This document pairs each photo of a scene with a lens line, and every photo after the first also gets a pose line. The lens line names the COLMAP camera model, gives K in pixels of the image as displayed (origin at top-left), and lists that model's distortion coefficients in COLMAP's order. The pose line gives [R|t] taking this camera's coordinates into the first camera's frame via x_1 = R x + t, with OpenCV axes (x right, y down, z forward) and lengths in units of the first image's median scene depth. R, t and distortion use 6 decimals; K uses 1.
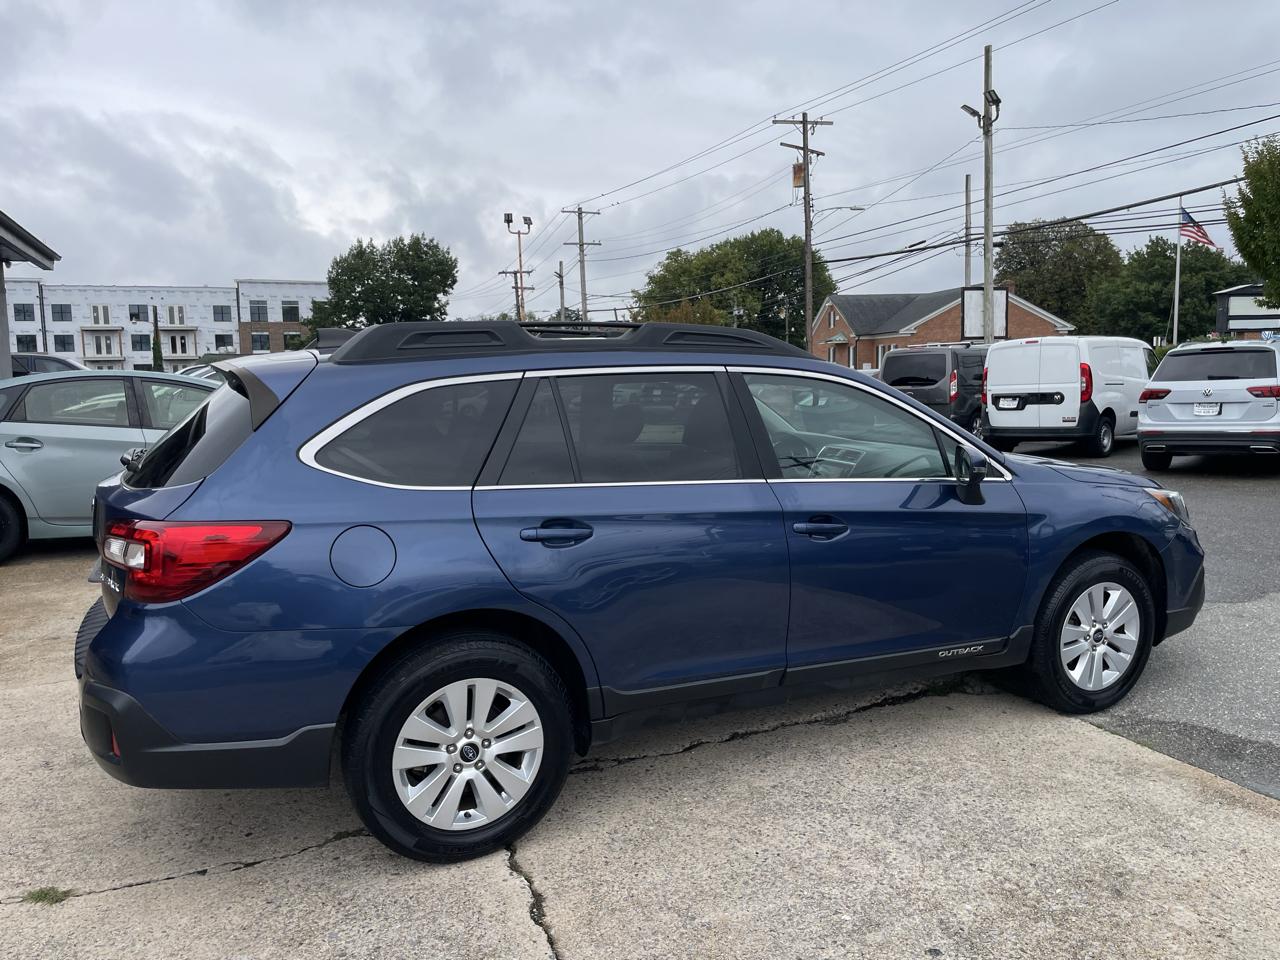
lens RADIAL K [[967.8, 0, 650.7], [0, 967.8, 472.7], [0, 0, 1]] dist [0.084111, -0.112043]
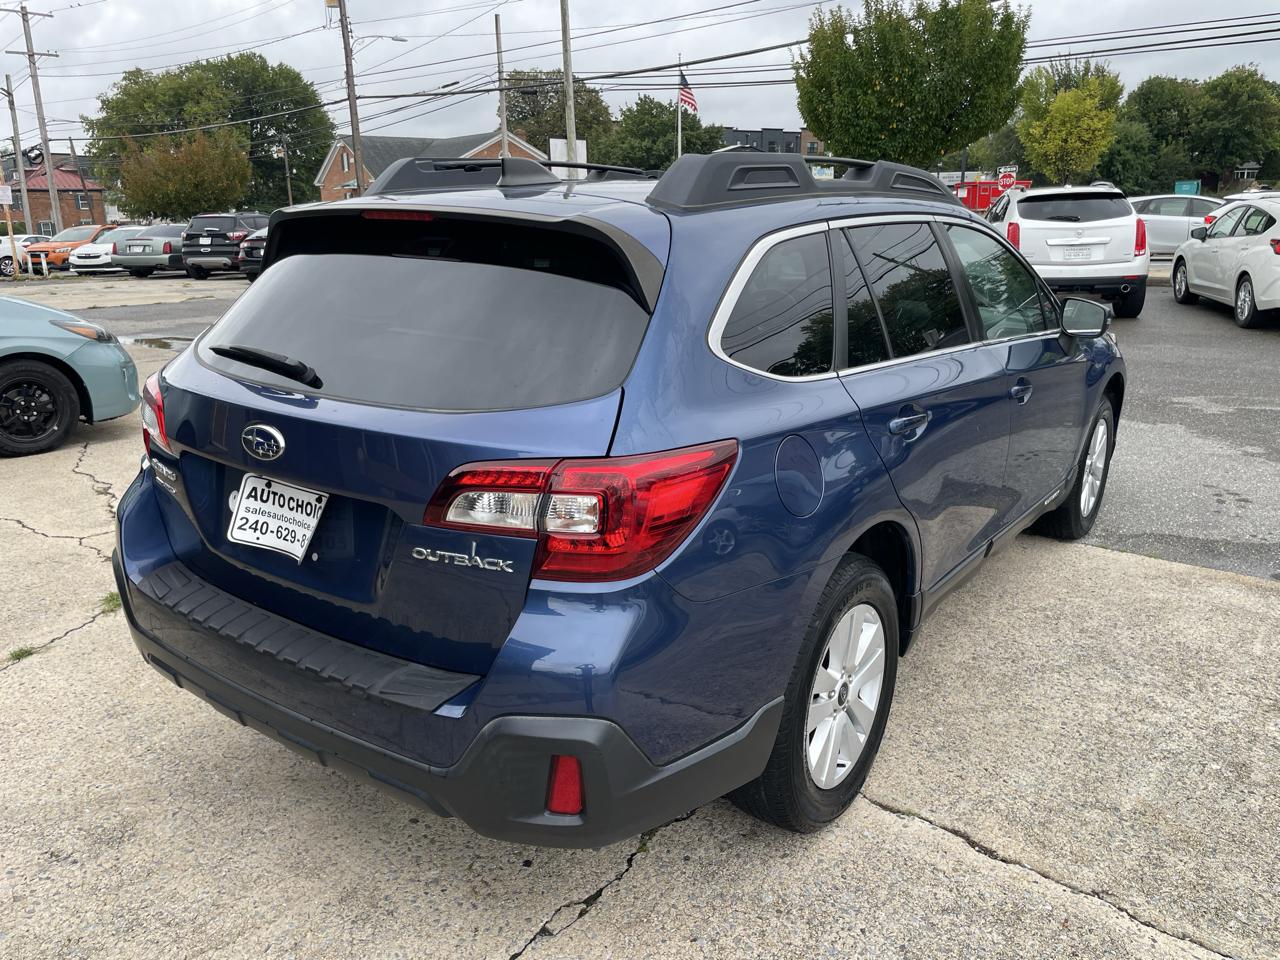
lens RADIAL K [[967.8, 0, 649.3], [0, 967.8, 462.1], [0, 0, 1]] dist [0.084111, -0.112043]
pose [[0.878133, -0.109329, 0.465758, -0.491008], [0.043778, 0.987817, 0.149335, -0.026913], [-0.476410, -0.110746, 0.872220, 0.268447]]
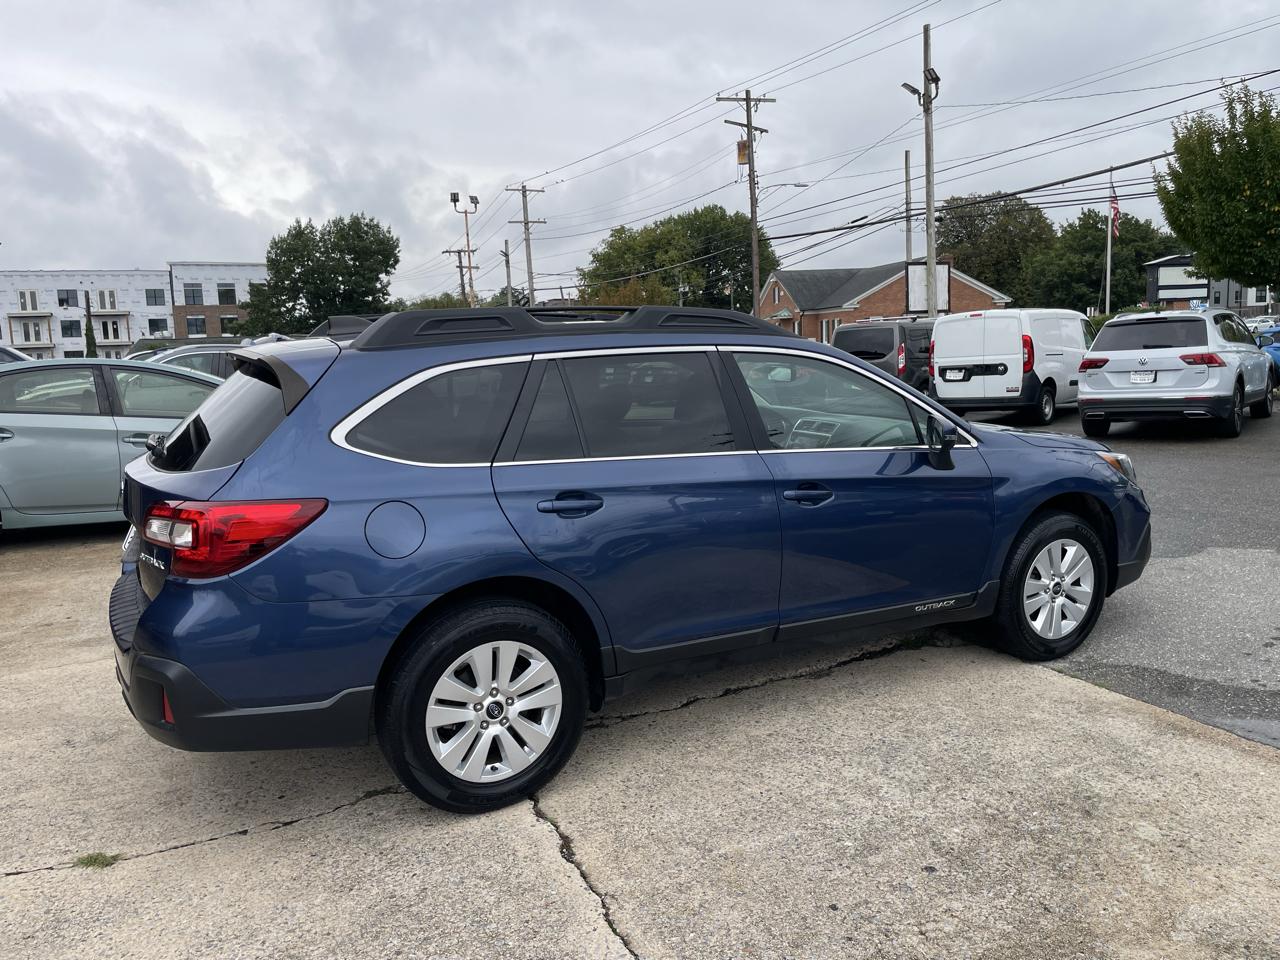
lens RADIAL K [[967.8, 0, 648.7], [0, 967.8, 463.0], [0, 0, 1]] dist [0.084111, -0.112043]
pose [[0.998394, -0.023330, 0.051623, -0.046470], [0.022654, 0.999650, 0.013652, 0.002558], [-0.051923, -0.012460, 0.998573, -0.054757]]
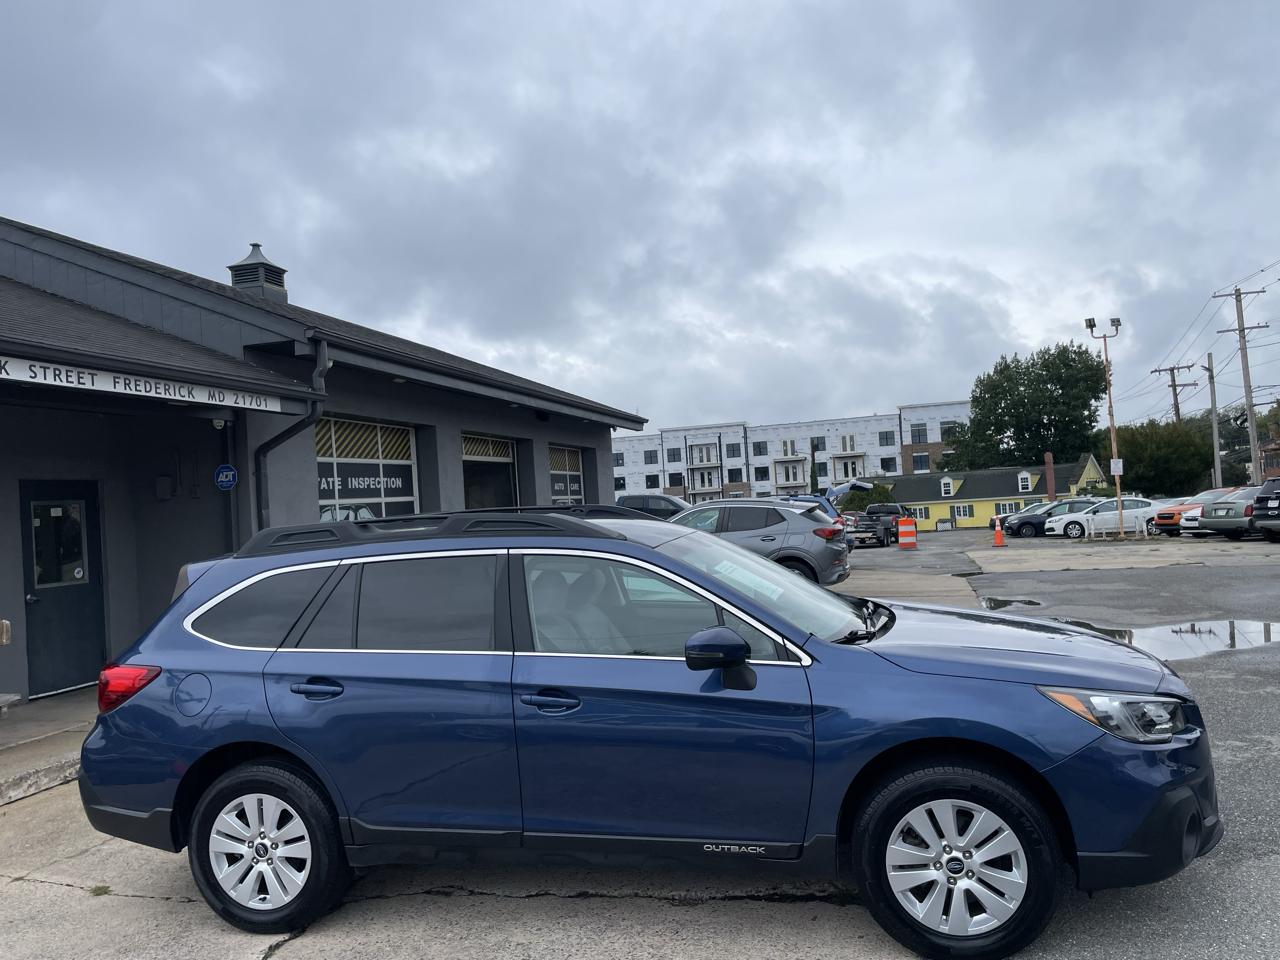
lens RADIAL K [[967.8, 0, 649.0], [0, 967.8, 481.7], [0, 0, 1]] dist [0.084111, -0.112043]
pose [[0.778212, -0.047276, -0.626220, 0.775356], [-0.019708, 0.994833, -0.099596, -0.065385], [0.627692, 0.089848, 0.773259, 0.174935]]
